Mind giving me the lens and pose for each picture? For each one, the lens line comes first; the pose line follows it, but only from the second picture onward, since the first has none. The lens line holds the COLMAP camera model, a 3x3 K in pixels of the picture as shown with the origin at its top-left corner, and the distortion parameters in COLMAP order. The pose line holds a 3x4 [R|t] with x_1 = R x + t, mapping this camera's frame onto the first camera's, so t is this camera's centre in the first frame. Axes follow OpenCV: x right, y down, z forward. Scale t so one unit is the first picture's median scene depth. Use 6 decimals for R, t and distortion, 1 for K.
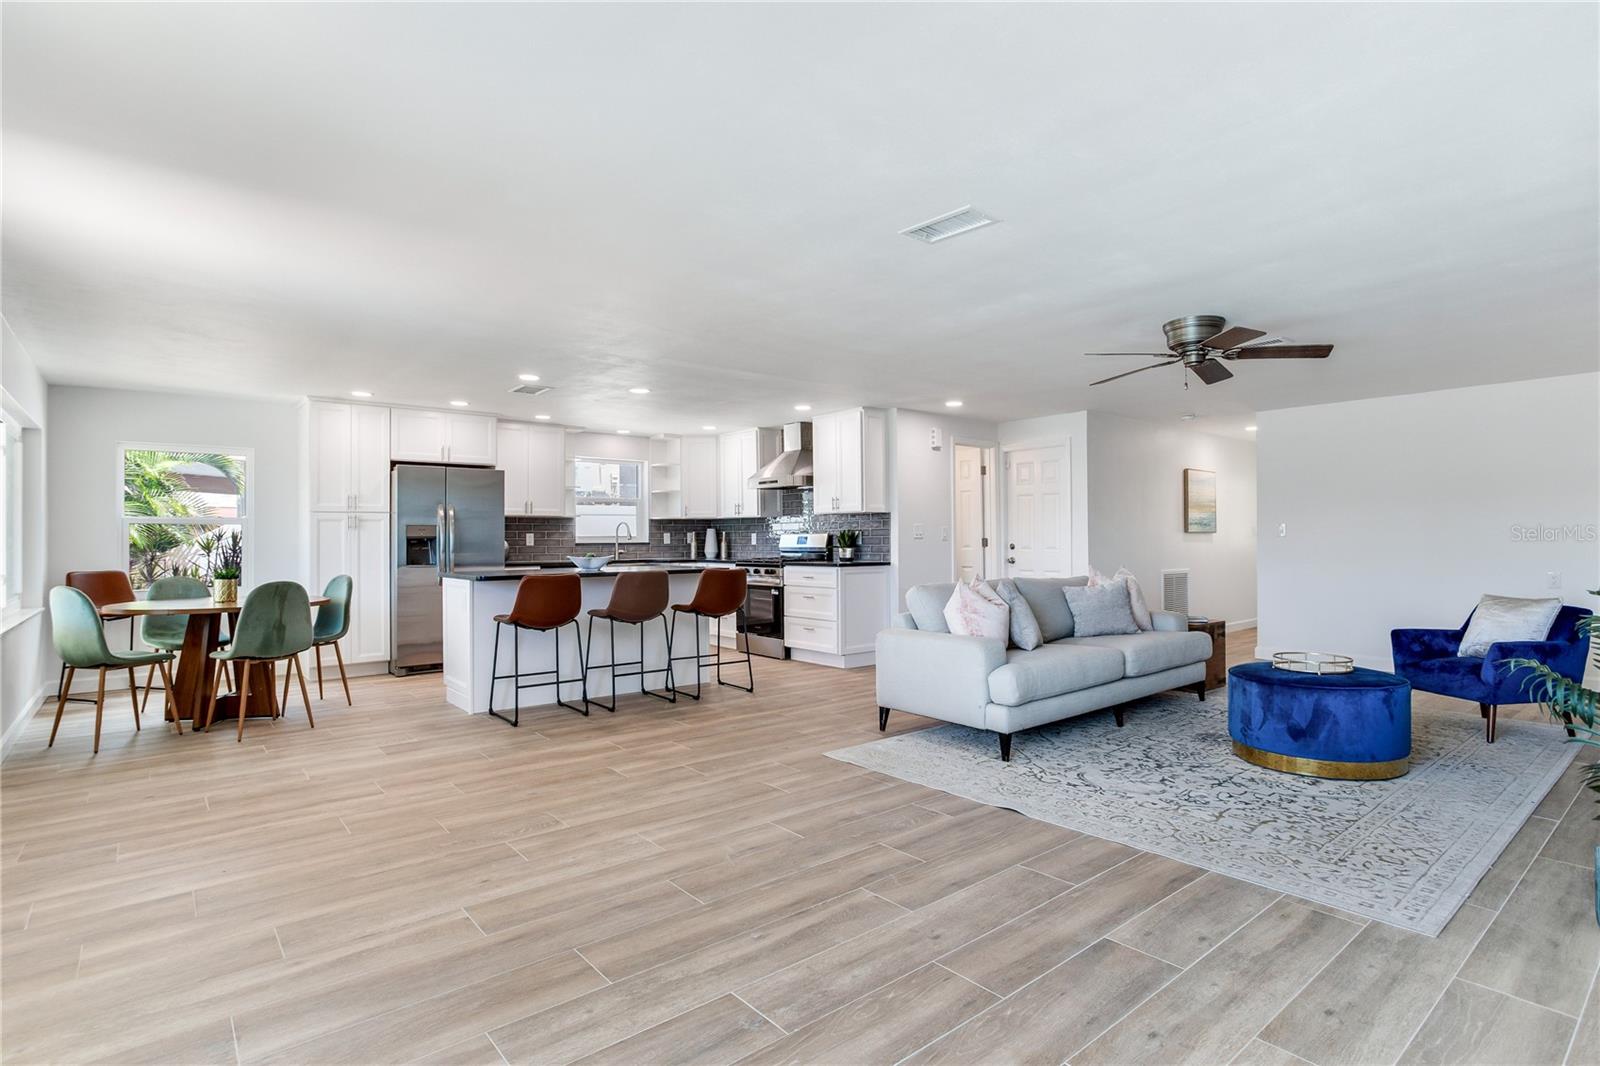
lens RADIAL K [[792.7, 0, 780.6], [0, 792.7, 501.7], [0, 0, 1]] dist [-0.062491, 0.034400]
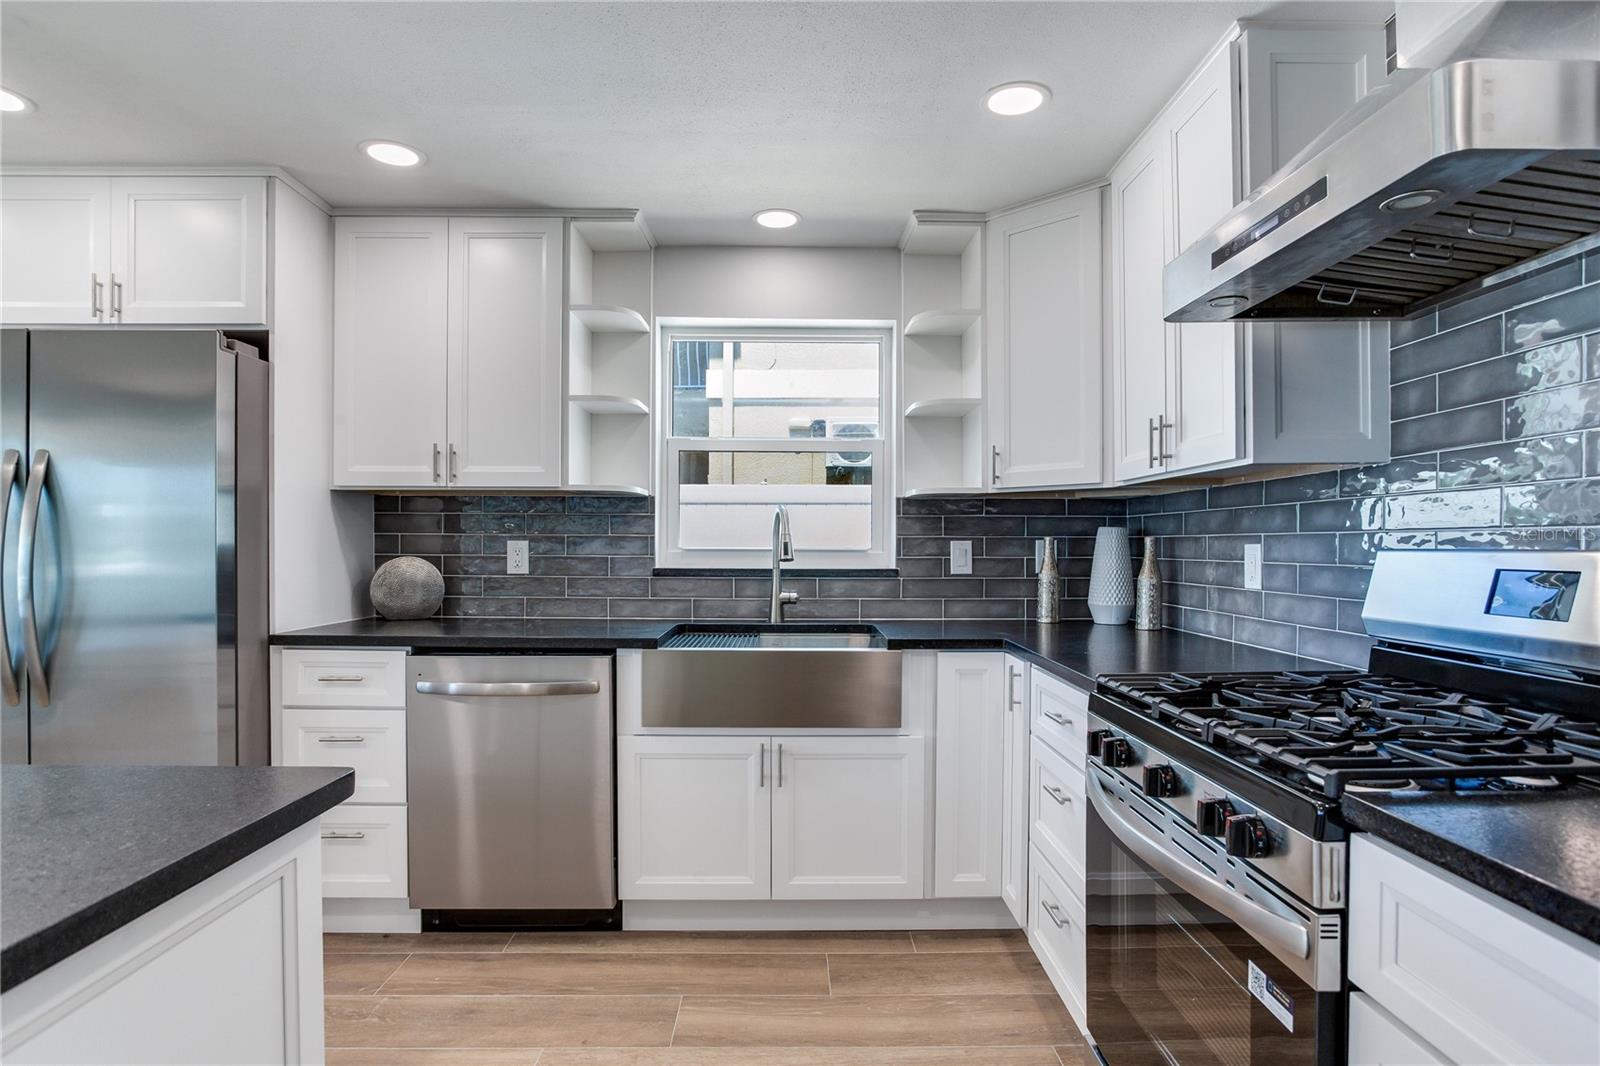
lens RADIAL K [[839.9, 0, 800.0], [0, 839.9, 533.0], [0, 0, 1]] dist [-0.001483, 0.000189]
pose [[0.795914, 0.000747, -0.605409, 0.012254], [0.018832, 0.999485, 0.025991, 0.027668], [0.605116, -0.032087, 0.795490, 0.719472]]
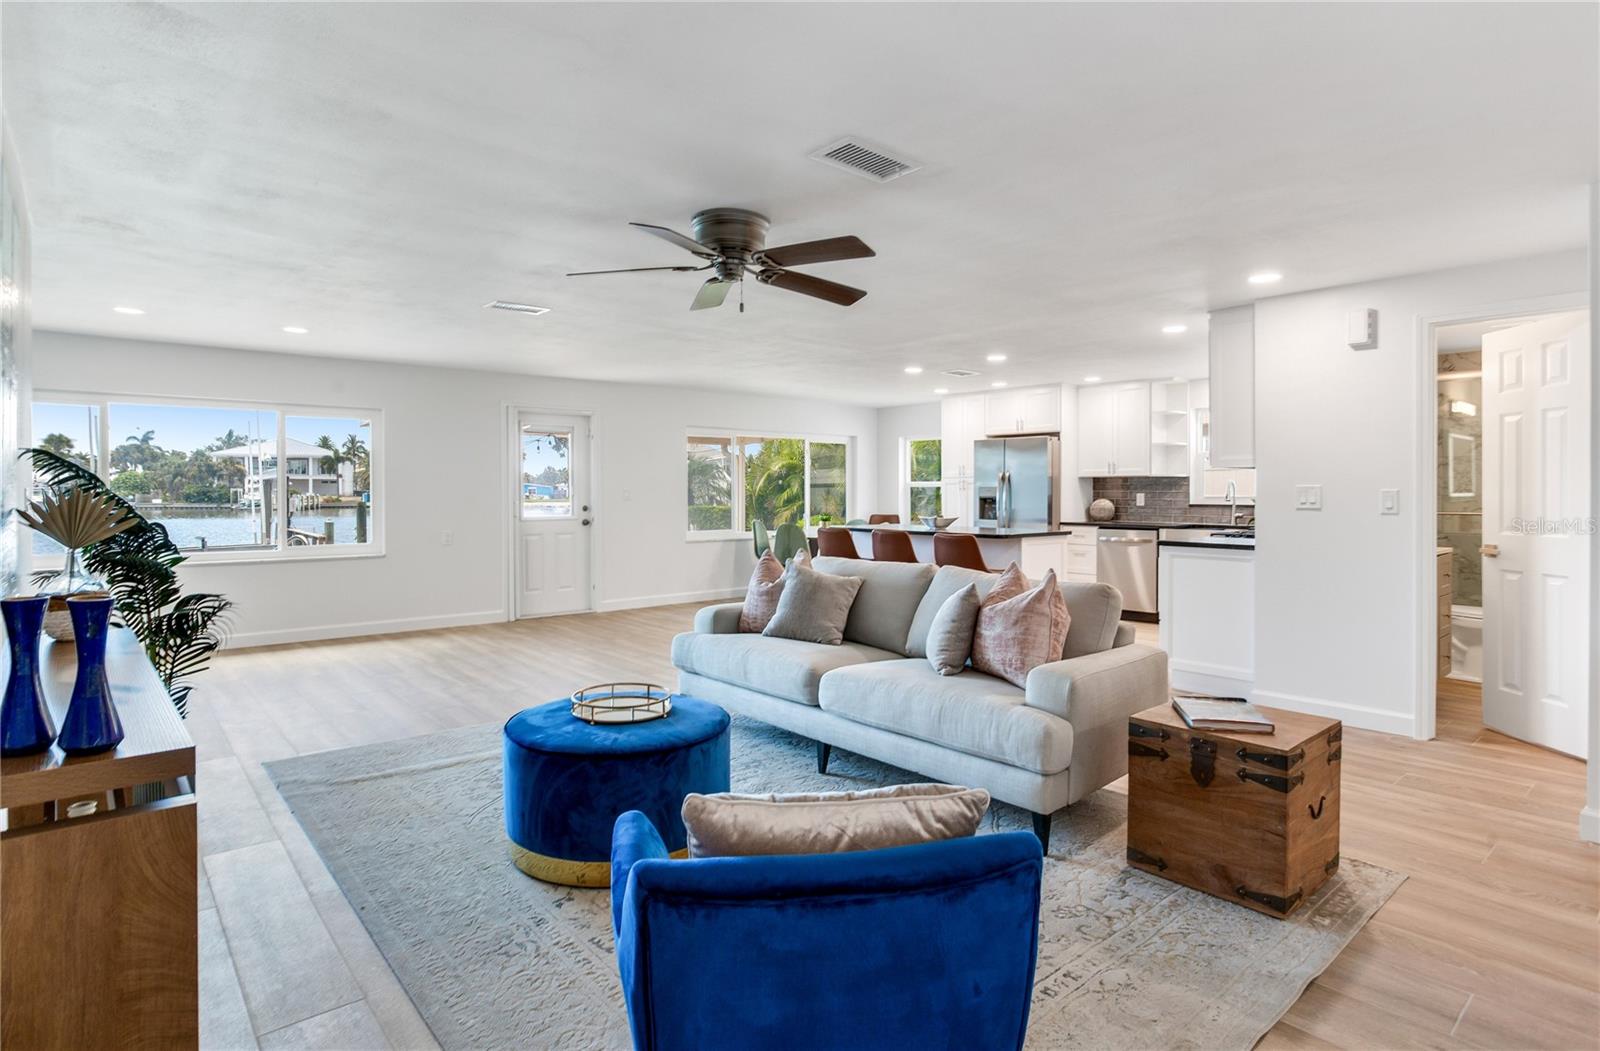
lens RADIAL K [[797.7, 0, 799.5], [0, 797.7, 491.5], [0, 0, 1]] dist [0.001796, 0.000137]
pose [[0.023122, 0.010159, -0.999681, 0.618117], [0.046786, 0.998842, 0.011232, 0.006606], [0.998637, -0.047030, 0.022620, 0.513517]]
